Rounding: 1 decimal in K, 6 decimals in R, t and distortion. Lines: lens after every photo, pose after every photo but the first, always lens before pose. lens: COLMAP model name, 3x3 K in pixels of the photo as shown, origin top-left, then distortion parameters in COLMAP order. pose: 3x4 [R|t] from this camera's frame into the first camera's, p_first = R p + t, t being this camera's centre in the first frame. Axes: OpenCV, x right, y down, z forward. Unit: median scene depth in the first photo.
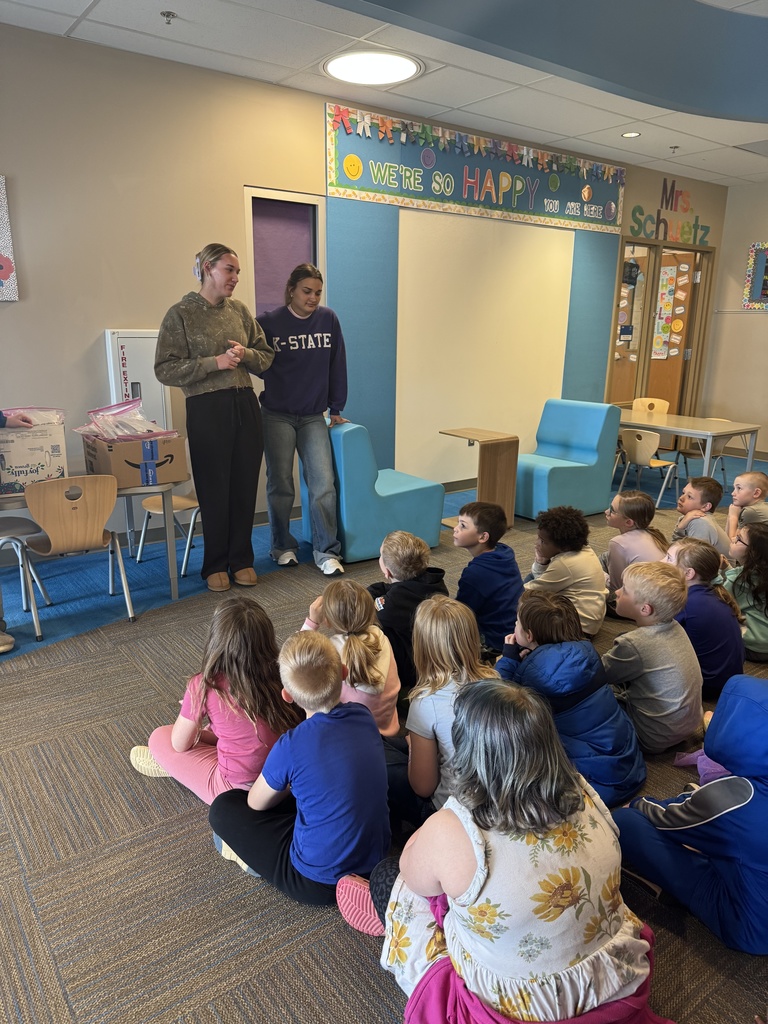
lens RADIAL K [[721.6, 0, 384.0], [0, 721.6, 512.0], [0, 0, 1]] dist [-0.005161, 0.027297]
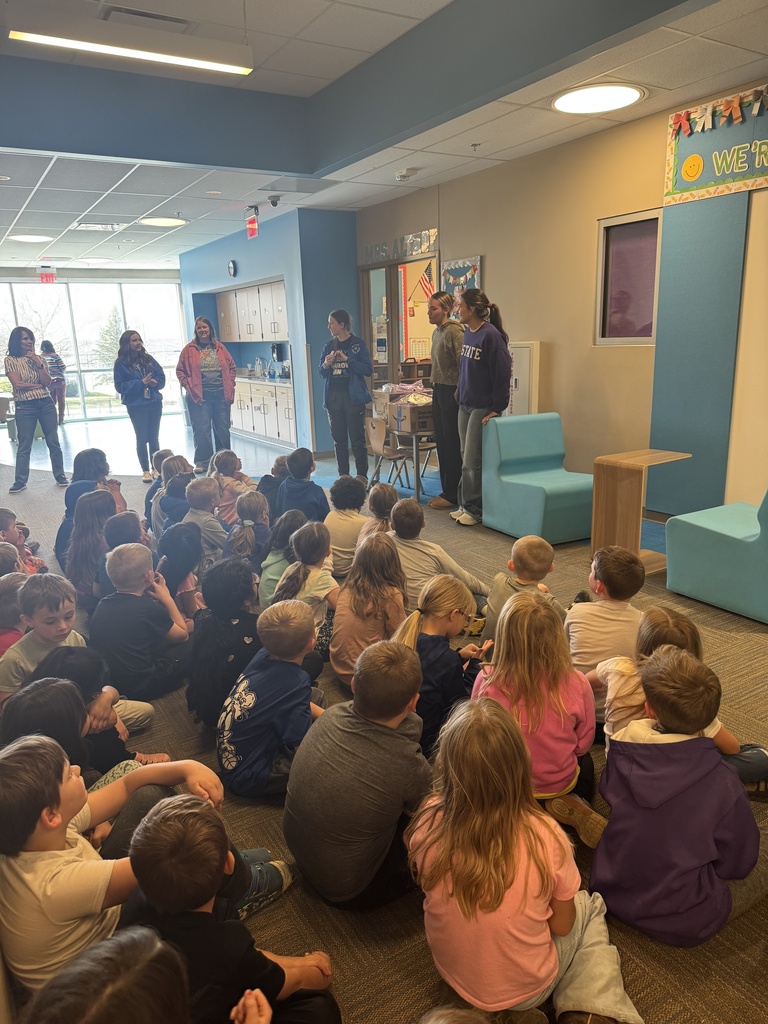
lens RADIAL K [[711.2, 0, 384.0], [0, 711.2, 512.0], [0, 0, 1]] dist [0.104757, -0.116155]
pose [[-0.093586, 0.237733, -0.966812, 0.995415], [-0.217257, 0.942795, 0.252857, -0.198077], [0.971618, 0.233710, -0.036584, 0.723523]]
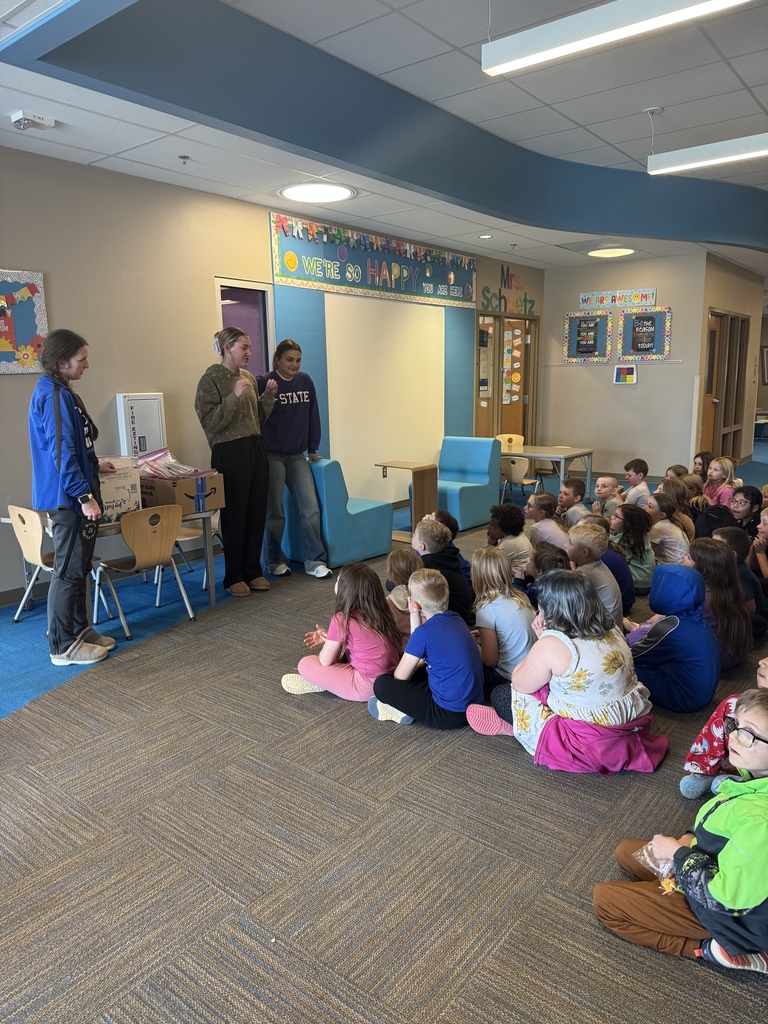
lens RADIAL K [[711.2, 0, 384.0], [0, 711.2, 512.0], [0, 0, 1]] dist [0.104757, -0.116155]
pose [[0.966934, -0.075832, 0.243492, -0.218852], [0.093518, 0.993692, -0.061897, 0.049275], [-0.237262, 0.082621, 0.967926, -0.214232]]
